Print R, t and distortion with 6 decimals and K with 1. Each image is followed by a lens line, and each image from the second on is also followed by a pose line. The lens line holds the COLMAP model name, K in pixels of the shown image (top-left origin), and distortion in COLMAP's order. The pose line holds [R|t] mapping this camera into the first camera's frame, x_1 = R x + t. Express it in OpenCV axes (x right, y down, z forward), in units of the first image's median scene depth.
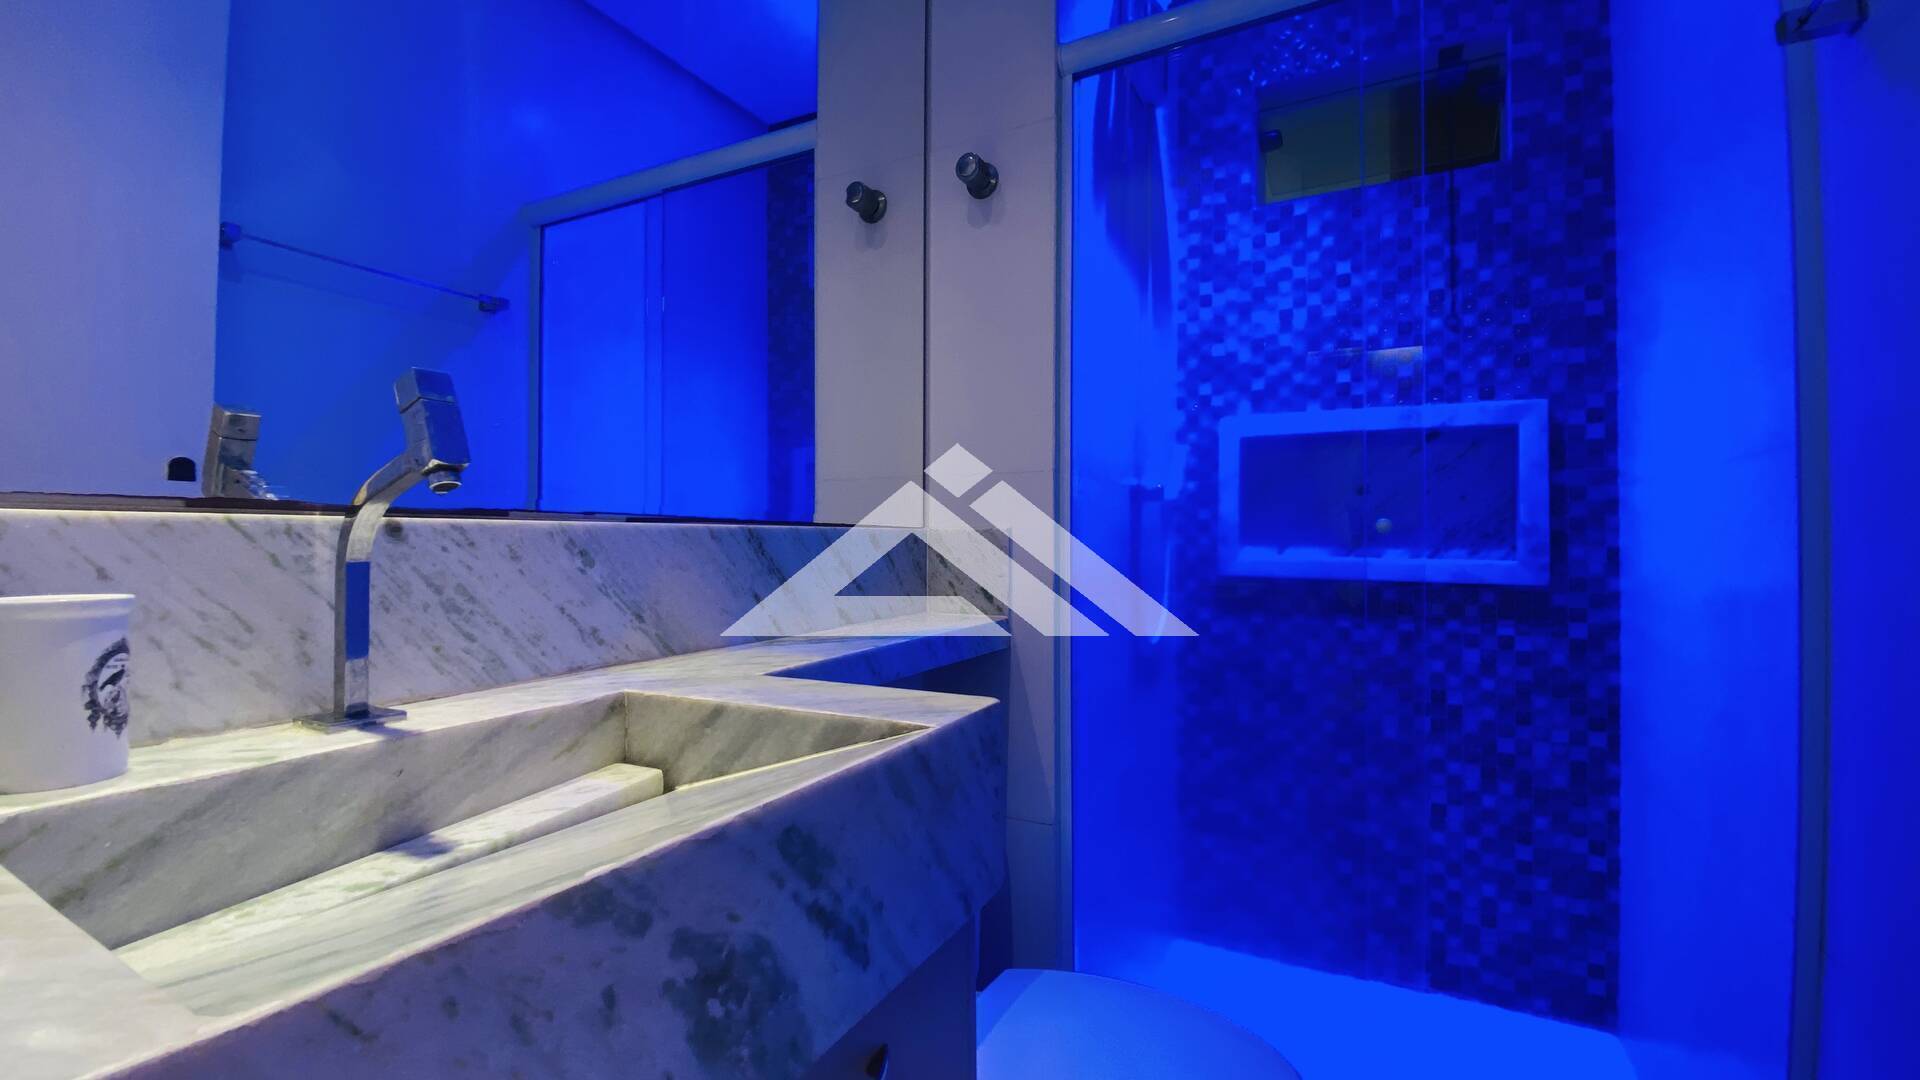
lens RADIAL K [[781.7, 0, 958.4], [0, 781.7, 533.3], [0, 0, 1]] dist [0.009717, -0.015878]
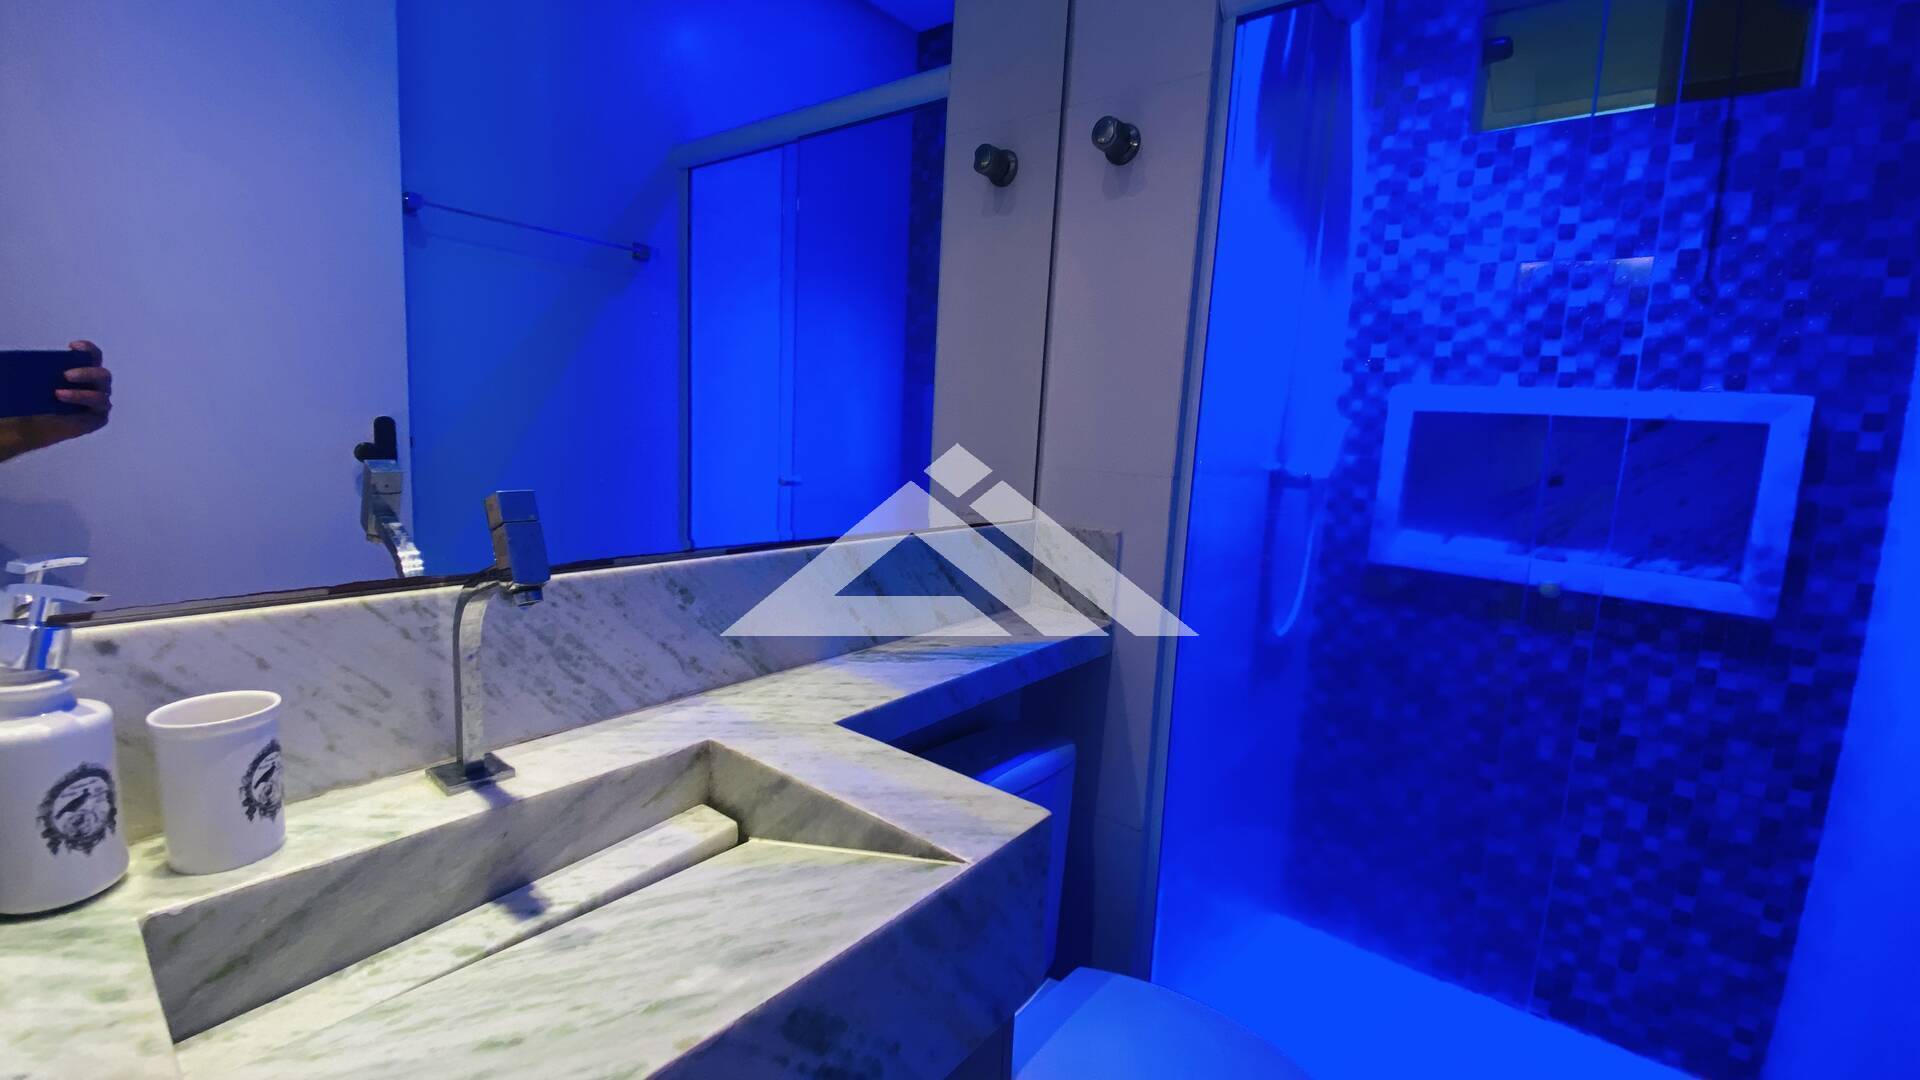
lens RADIAL K [[781.7, 0, 955.2], [0, 781.7, 546.0], [0, 0, 1]] dist [0.009717, -0.015878]
pose [[0.980037, 0.073633, -0.184678, 0.034269], [-0.046522, 0.988034, 0.147056, -0.096132], [0.193296, -0.135528, 0.971735, 0.022673]]
